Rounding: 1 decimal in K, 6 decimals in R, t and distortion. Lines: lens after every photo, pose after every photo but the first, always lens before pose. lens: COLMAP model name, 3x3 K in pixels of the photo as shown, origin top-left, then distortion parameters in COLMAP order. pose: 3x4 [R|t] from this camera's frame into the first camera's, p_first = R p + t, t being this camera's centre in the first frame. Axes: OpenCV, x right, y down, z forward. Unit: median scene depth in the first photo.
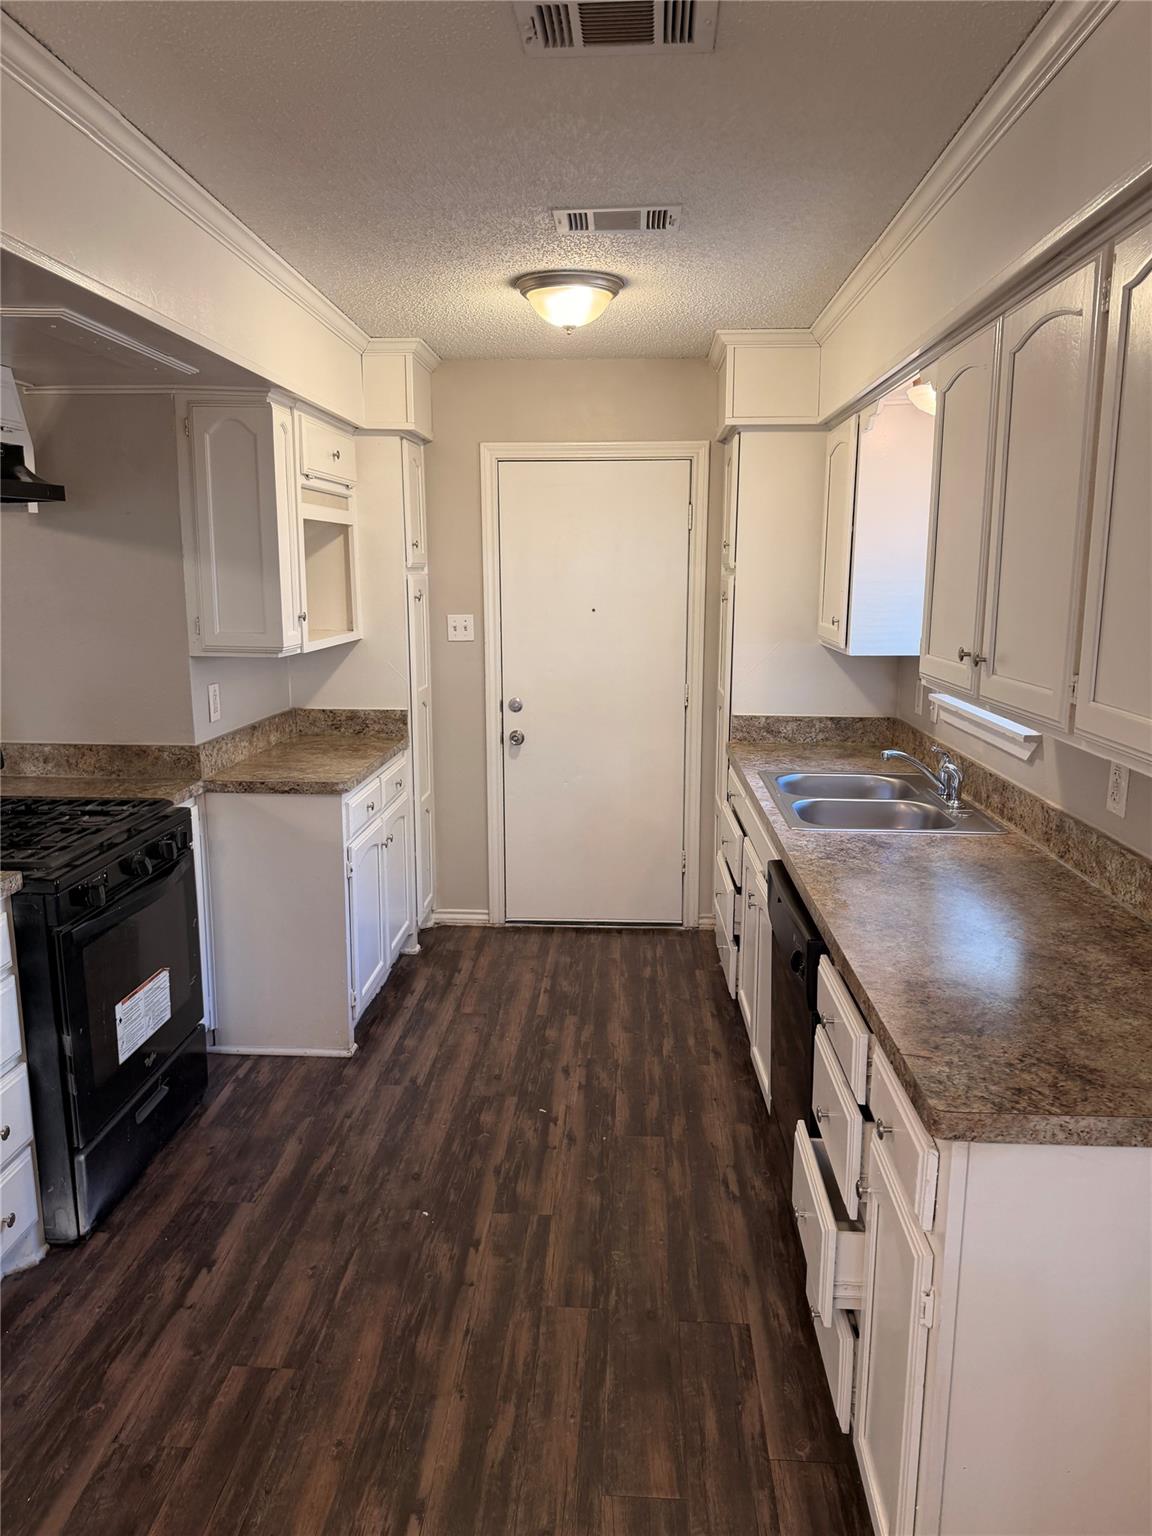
lens RADIAL K [[1101.5, 0, 564.1], [0, 1101.5, 764.9], [0, 0, 1]] dist [0.047487, -0.049785]
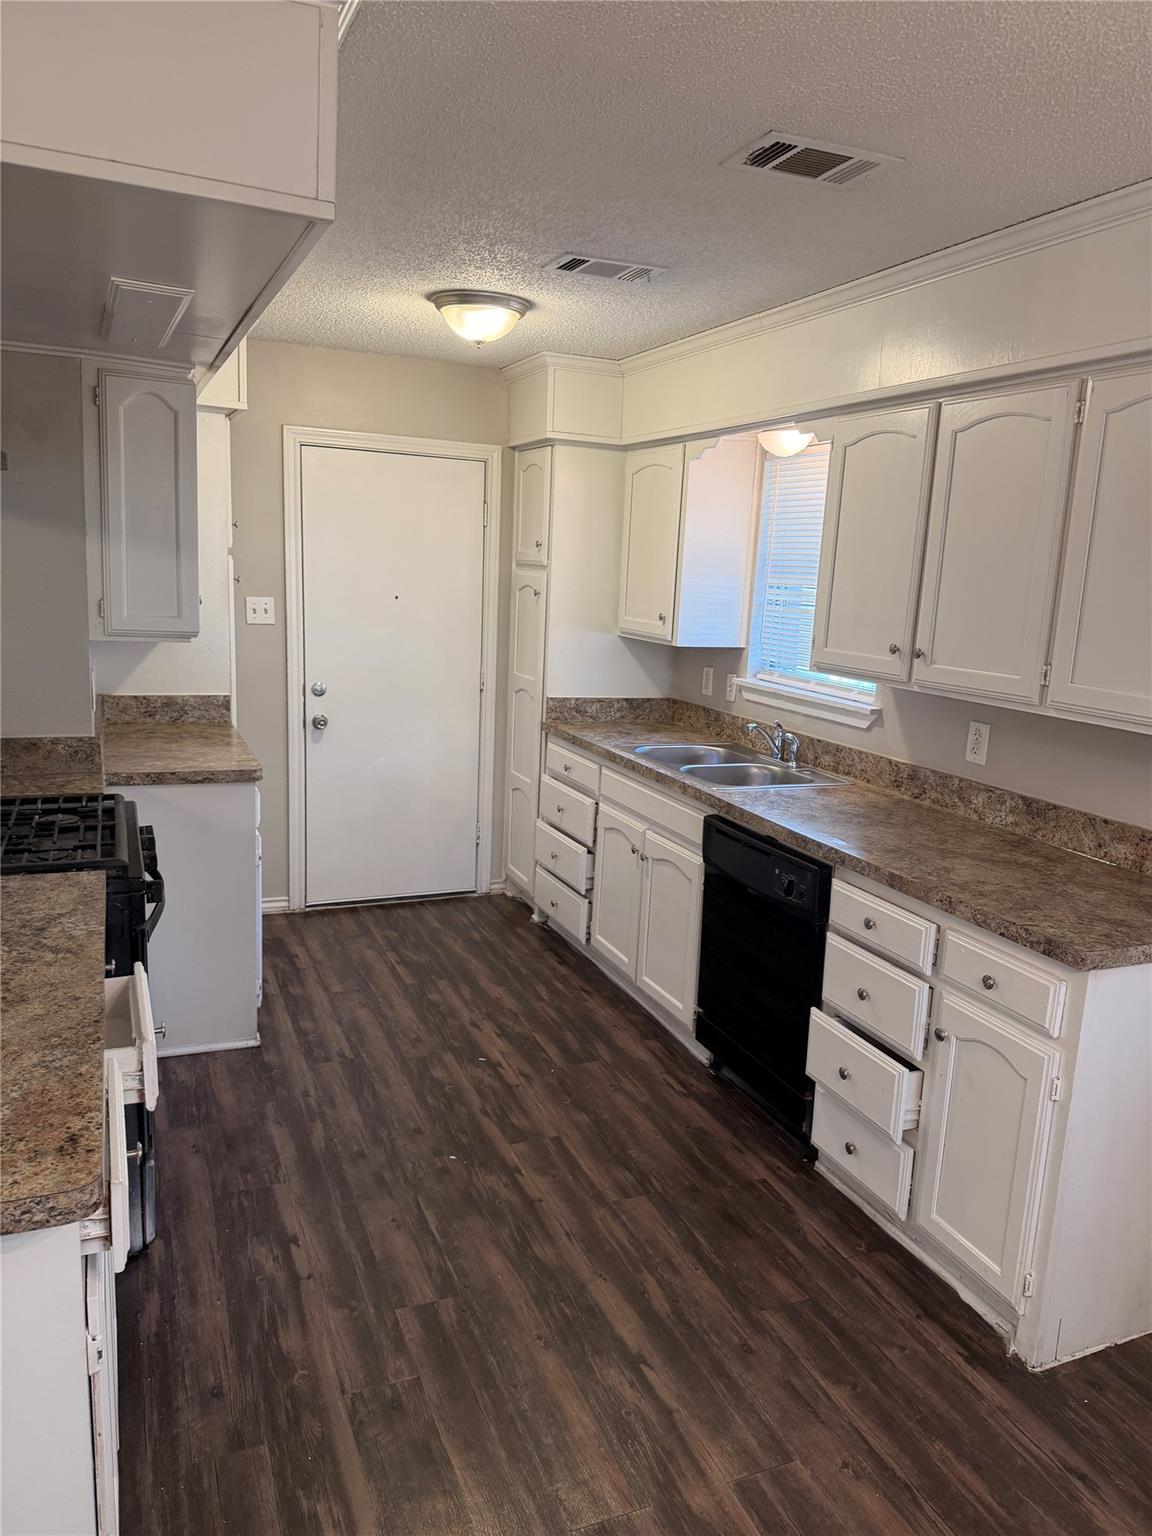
lens RADIAL K [[1101.5, 0, 588.0], [0, 1101.5, 765.9], [0, 0, 1]] dist [0.047487, -0.049785]
pose [[0.892555, -0.040423, 0.449123, -0.407475], [0.032918, 0.999157, 0.024509, -0.002040], [-0.449735, -0.007092, 0.893134, -0.024093]]
